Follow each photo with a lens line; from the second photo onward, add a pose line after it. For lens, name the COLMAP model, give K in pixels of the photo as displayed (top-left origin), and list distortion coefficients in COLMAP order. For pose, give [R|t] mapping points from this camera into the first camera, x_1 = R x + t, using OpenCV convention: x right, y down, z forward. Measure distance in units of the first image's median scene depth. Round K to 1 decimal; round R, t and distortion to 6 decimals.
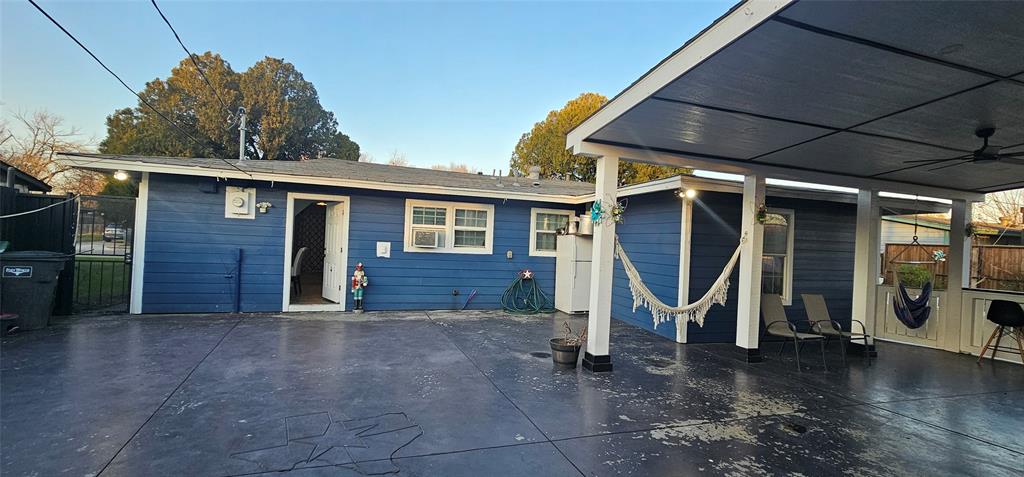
lens RADIAL K [[423.1, 0, 512.0], [0, 423.1, 238.5], [0, 0, 1]] dist [0.000156, -0.000094]
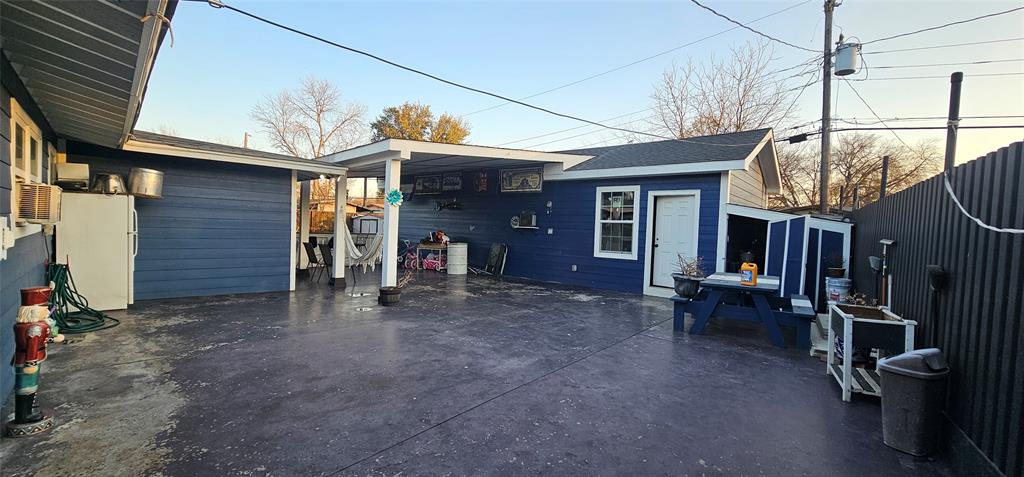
lens RADIAL K [[423.1, 0, 512.0], [0, 423.1, 238.5], [0, 0, 1]] dist [0.000156, -0.000094]
pose [[-0.443273, -0.090361, 0.891821, -1.520761], [-0.055975, 0.995755, 0.073070, -0.051966], [-0.894637, -0.017530, -0.446449, 1.484262]]
